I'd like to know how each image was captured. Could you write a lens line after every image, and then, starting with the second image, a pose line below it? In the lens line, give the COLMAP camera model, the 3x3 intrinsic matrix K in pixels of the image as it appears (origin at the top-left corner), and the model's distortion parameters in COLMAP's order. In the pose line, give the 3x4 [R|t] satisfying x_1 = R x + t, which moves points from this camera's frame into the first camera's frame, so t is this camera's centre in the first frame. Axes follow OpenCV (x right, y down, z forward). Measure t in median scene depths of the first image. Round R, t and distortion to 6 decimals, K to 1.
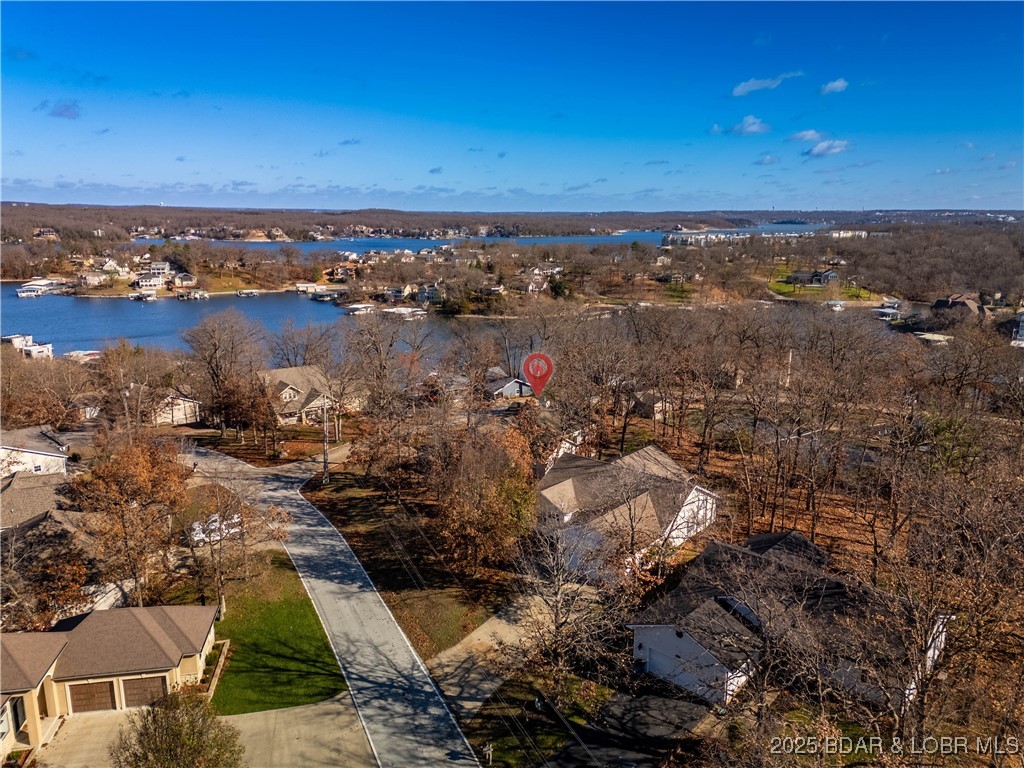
lens RADIAL K [[748.2, 0, 511.2], [0, 748.2, 386.4], [0, 0, 1]] dist [0.074307, -0.059589]
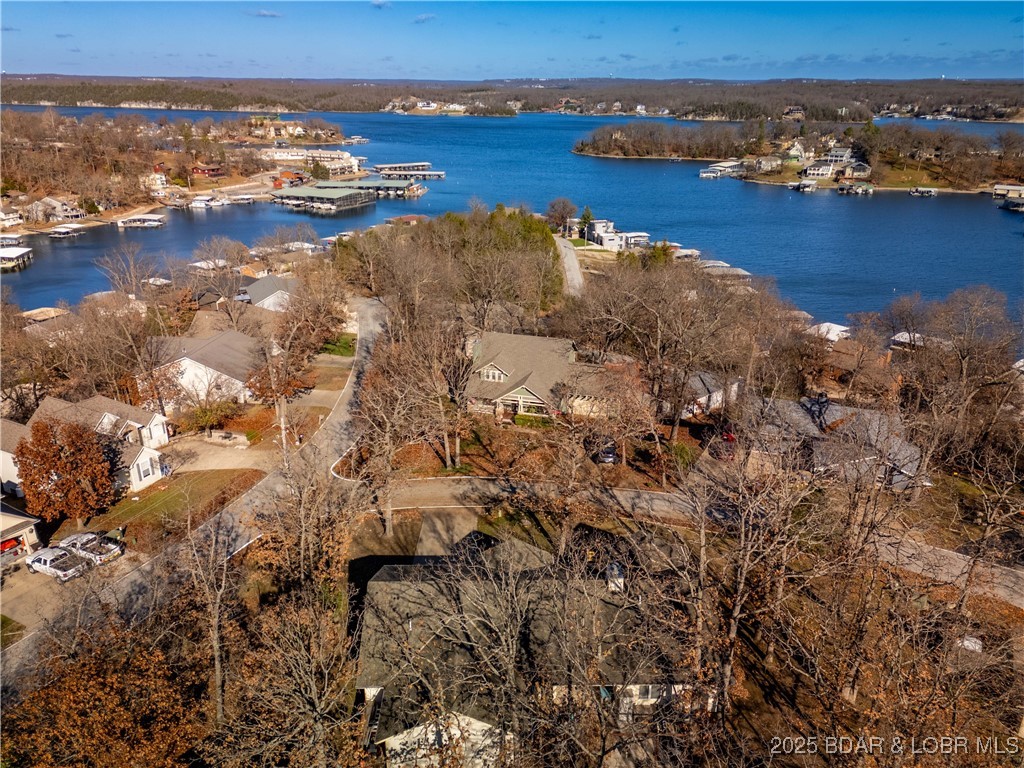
lens RADIAL K [[748.2, 0, 511.2], [0, 748.2, 386.4], [0, 0, 1]] dist [0.074307, -0.059589]
pose [[0.606962, 0.289008, -0.740318, 0.055267], [-0.175657, 0.957281, 0.229691, -0.032242], [0.775075, -0.009372, 0.631800, 0.123331]]
